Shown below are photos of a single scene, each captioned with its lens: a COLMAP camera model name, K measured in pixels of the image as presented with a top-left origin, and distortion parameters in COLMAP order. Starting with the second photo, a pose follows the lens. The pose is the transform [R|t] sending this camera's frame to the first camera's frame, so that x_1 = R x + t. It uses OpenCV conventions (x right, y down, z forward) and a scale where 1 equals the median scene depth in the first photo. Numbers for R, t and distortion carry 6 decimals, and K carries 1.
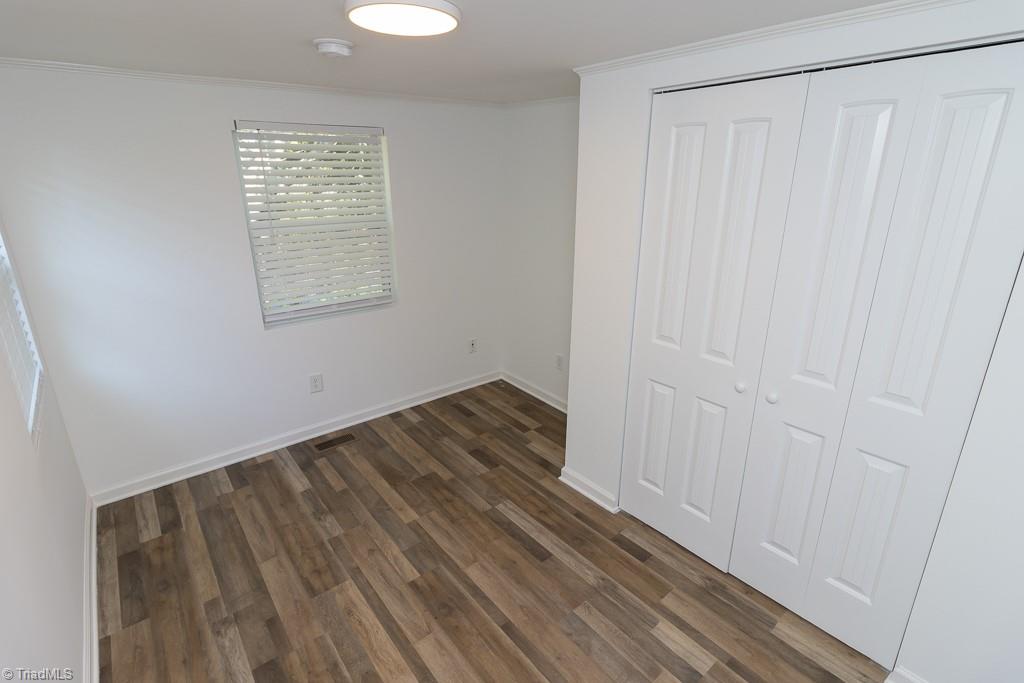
lens RADIAL K [[486.3, 0, 512.0], [0, 486.3, 341.5], [0, 0, 1]] dist [-0.001141, -0.000360]
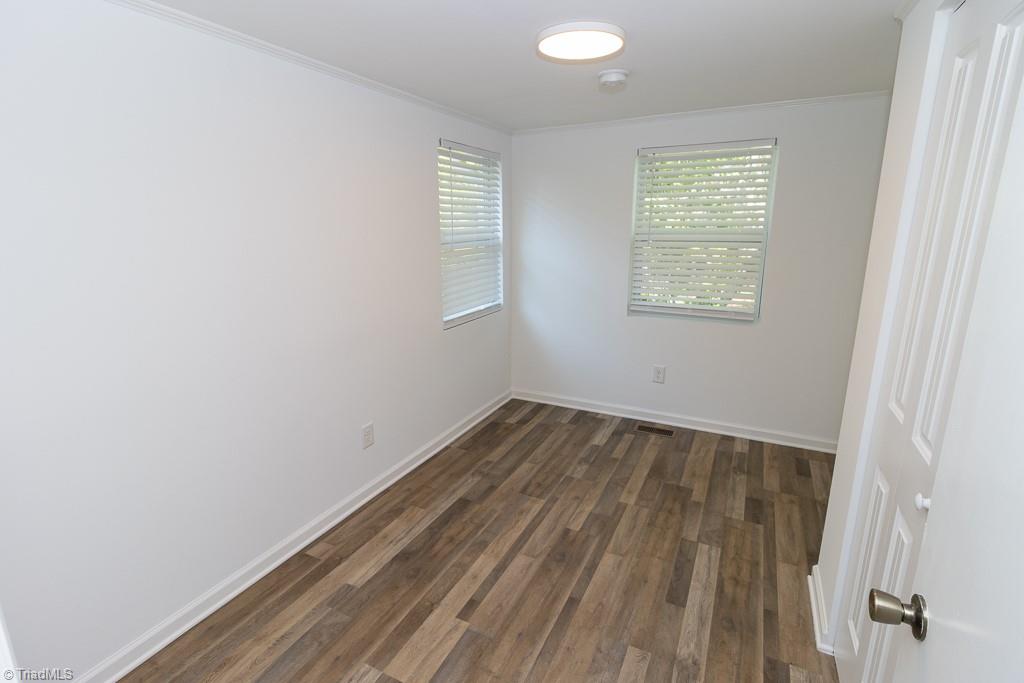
lens RADIAL K [[486.3, 0, 512.0], [0, 486.3, 341.5], [0, 0, 1]] dist [-0.001141, -0.000360]
pose [[0.408748, 0.218873, -0.886014, 0.572456], [-0.296636, 0.949967, 0.097823, 0.006819], [0.863095, 0.222839, 0.453222, 0.243200]]
